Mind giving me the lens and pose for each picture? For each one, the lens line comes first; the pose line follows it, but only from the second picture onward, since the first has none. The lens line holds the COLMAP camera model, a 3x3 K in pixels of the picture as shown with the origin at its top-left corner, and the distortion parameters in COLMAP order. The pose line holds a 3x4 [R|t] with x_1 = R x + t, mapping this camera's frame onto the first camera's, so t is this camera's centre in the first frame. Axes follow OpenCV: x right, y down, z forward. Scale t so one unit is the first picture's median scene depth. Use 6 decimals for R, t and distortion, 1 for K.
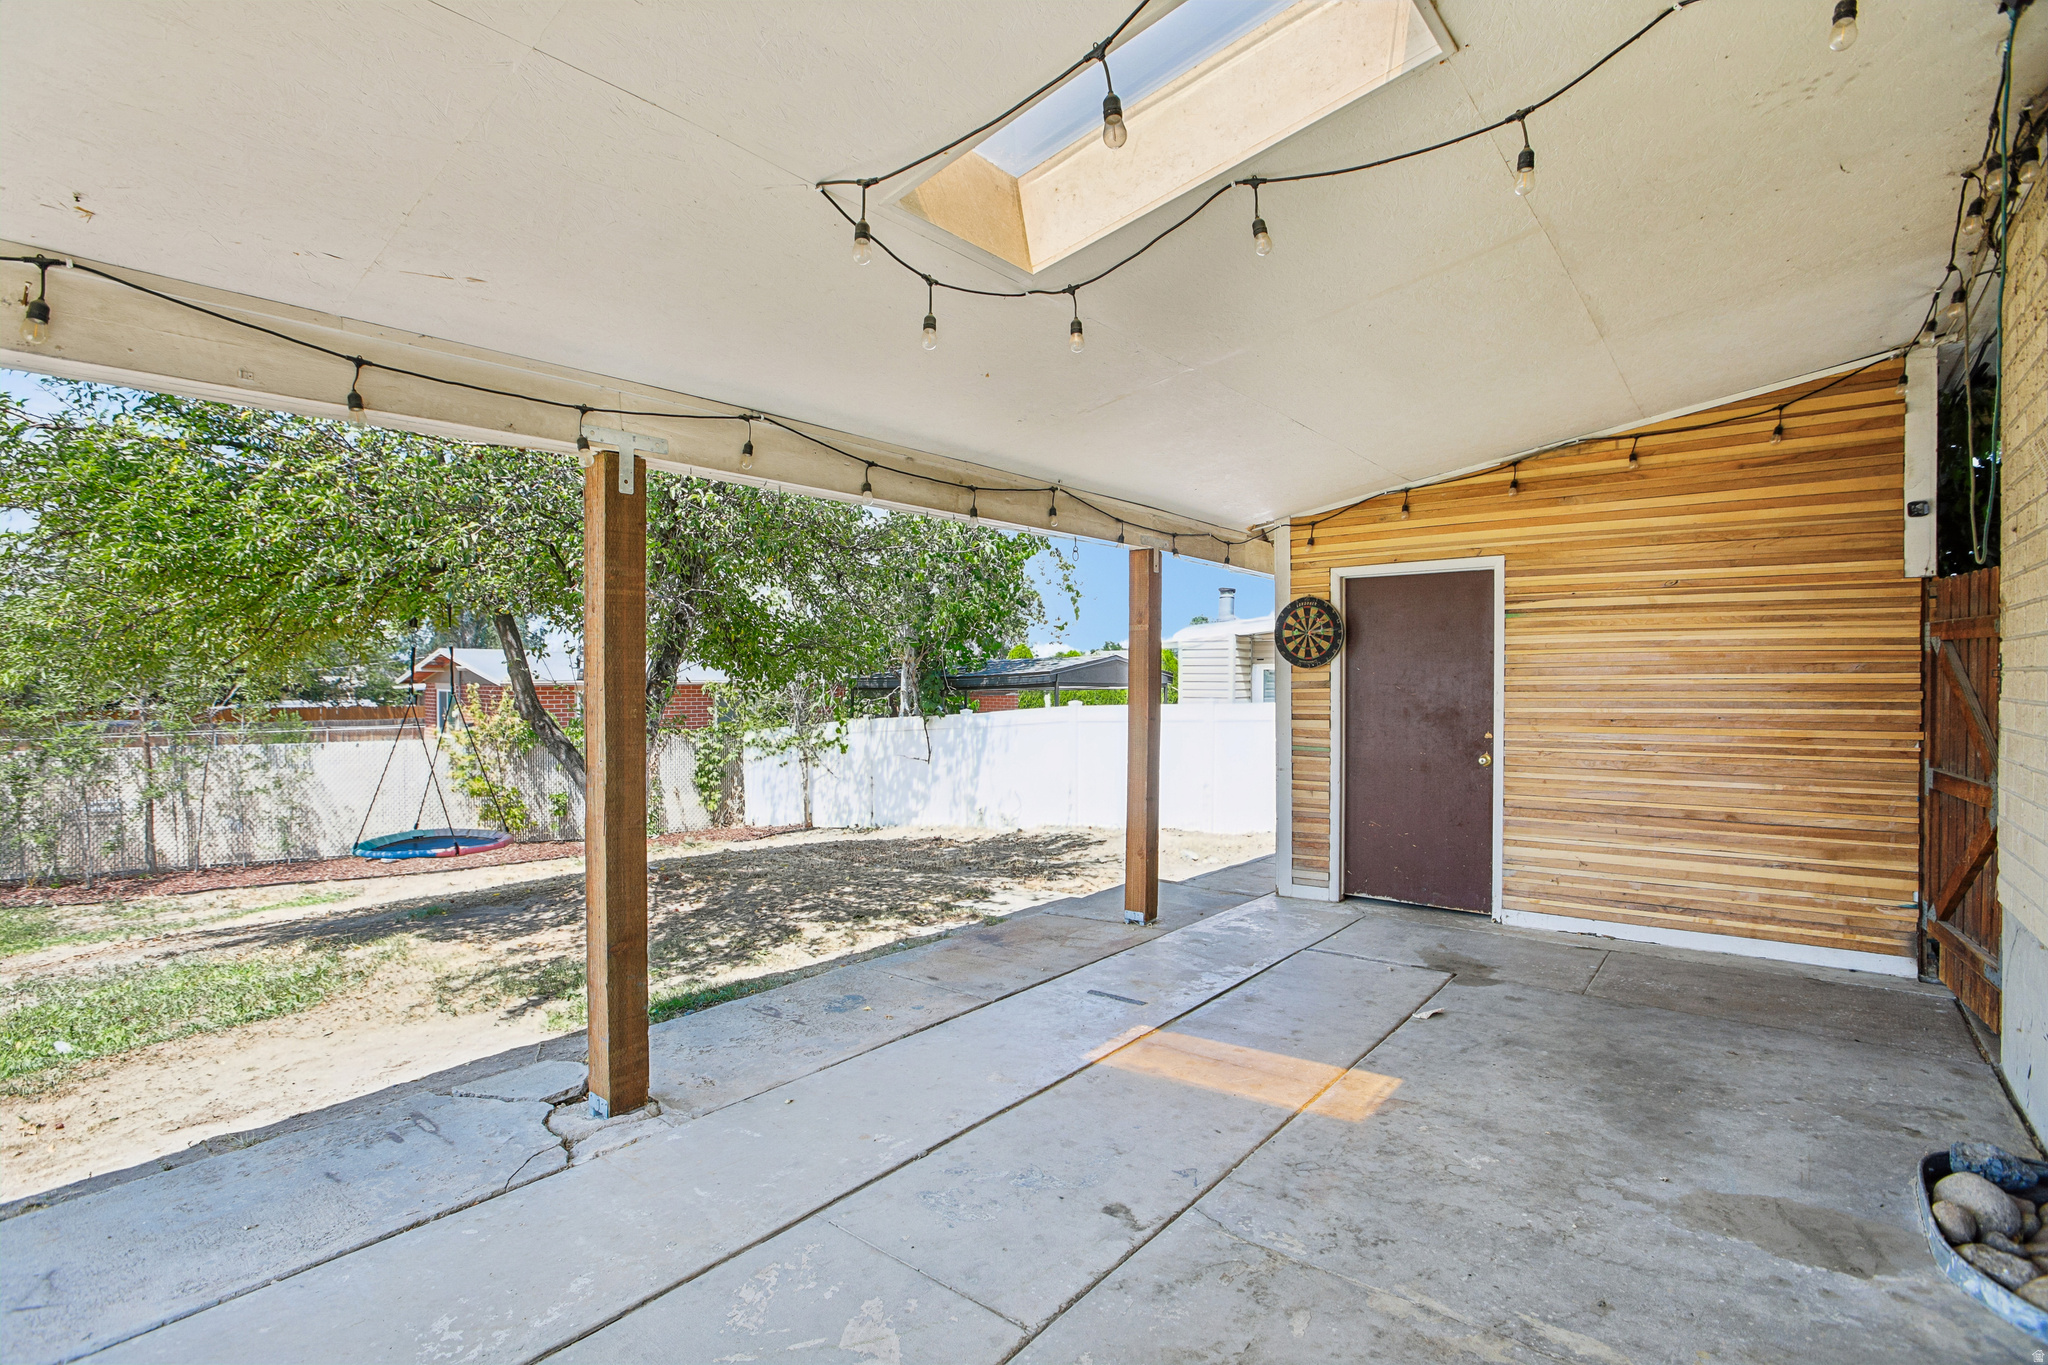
lens RADIAL K [[963.6, 0, 1024.0], [0, 963.6, 682.5], [0, 0, 1]] dist [-0.043734, 0.015872]
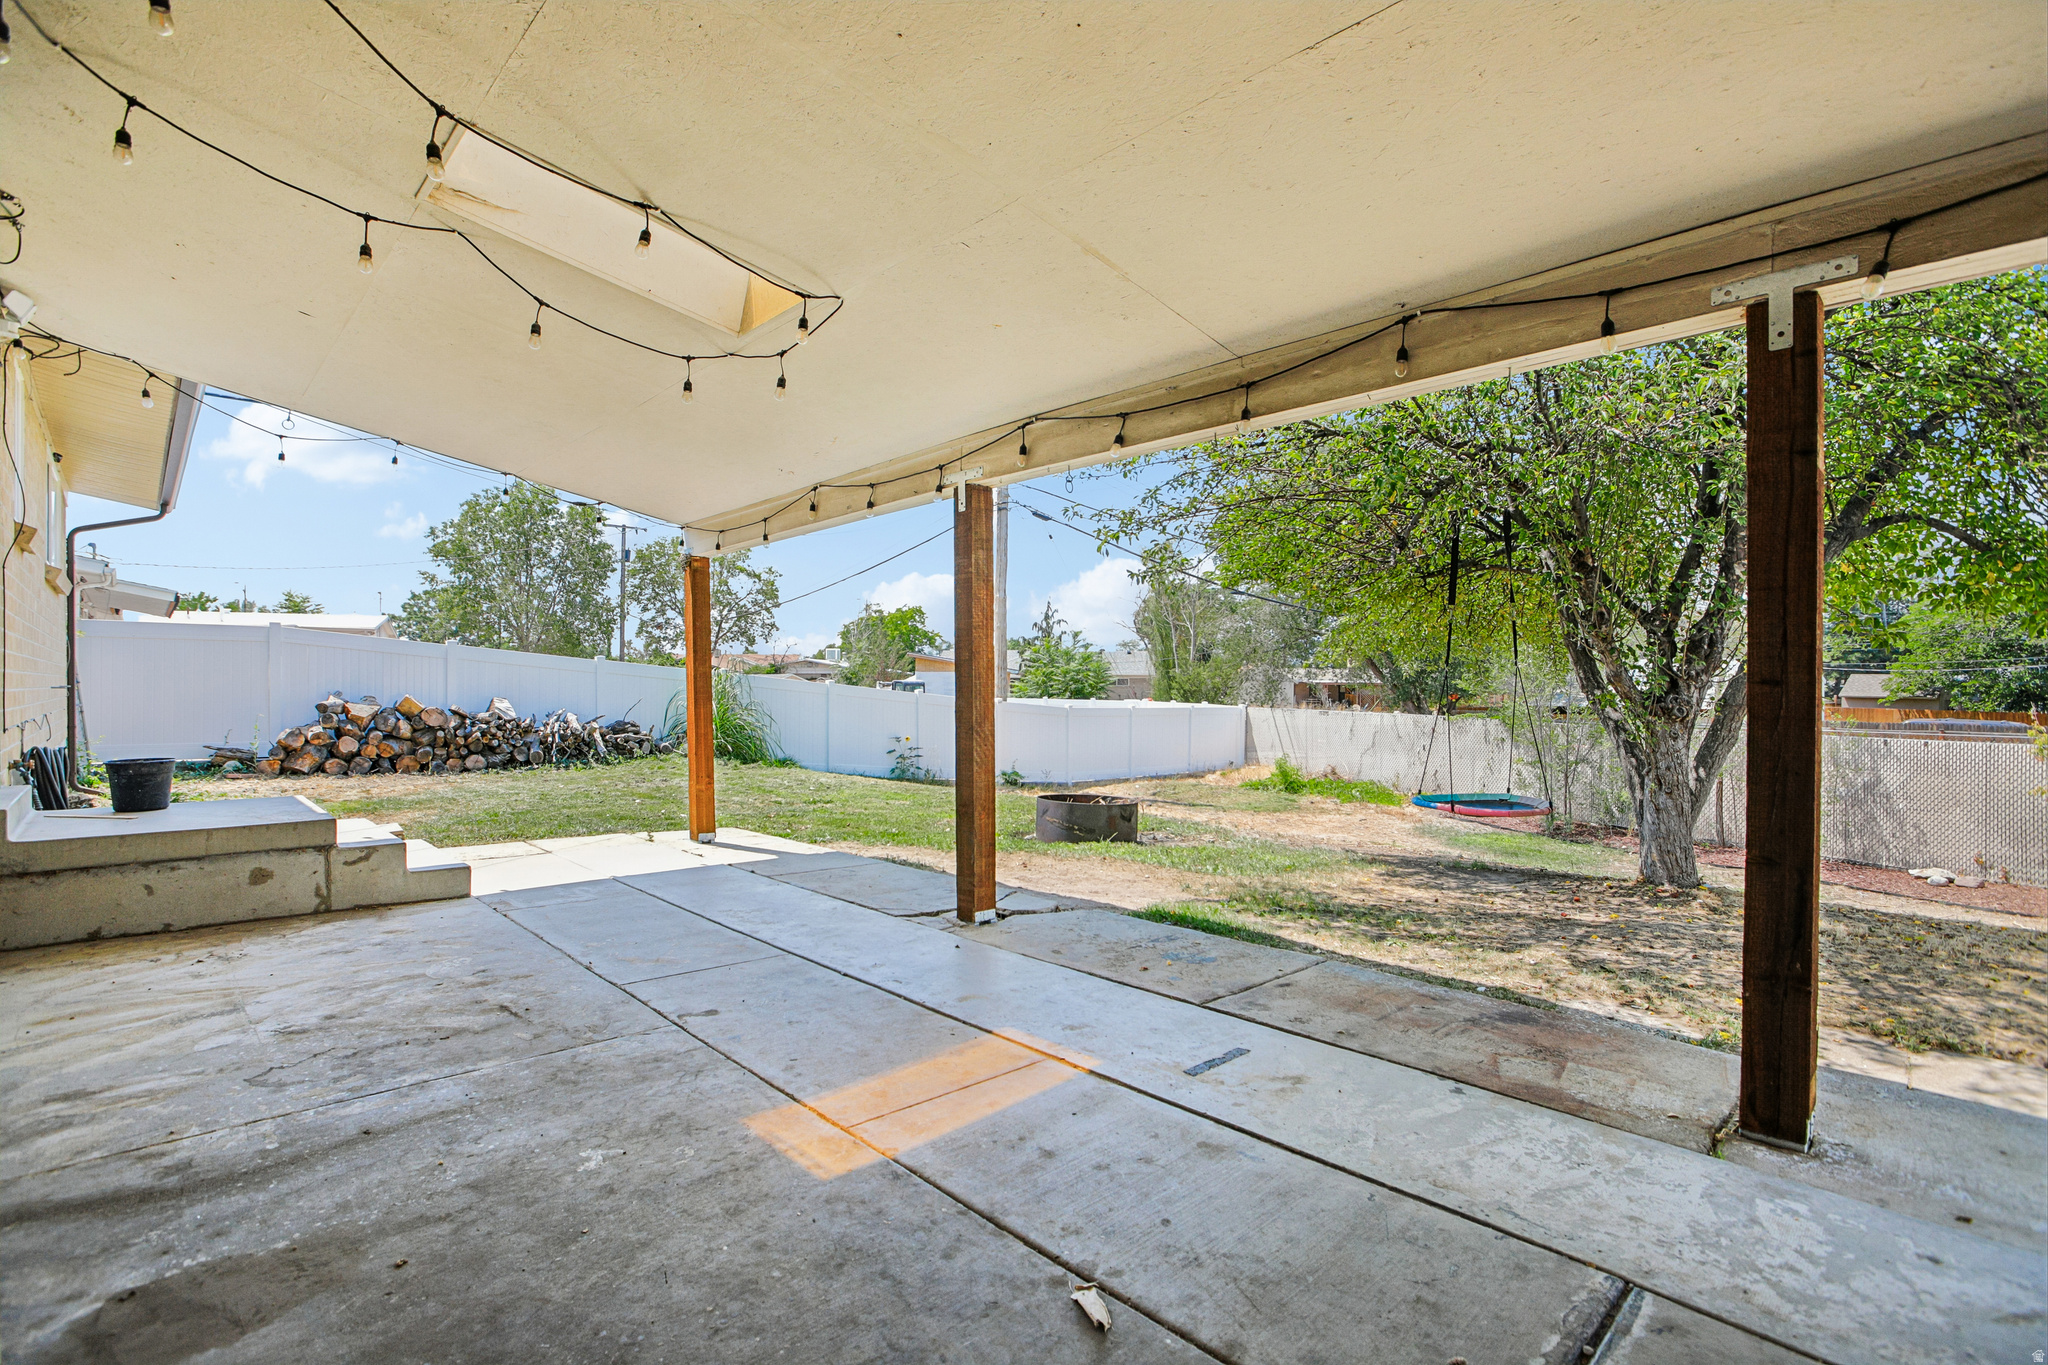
lens RADIAL K [[979.6, 0, 1019.9], [0, 979.6, 684.1], [0, 0, 1]] dist [-0.054133, 0.017865]
pose [[-0.147798, -0.004086, -0.989009, 0.812038], [-0.004388, 0.999984, -0.003475, 0.060300], [0.989008, 0.003826, -0.147814, 0.965492]]
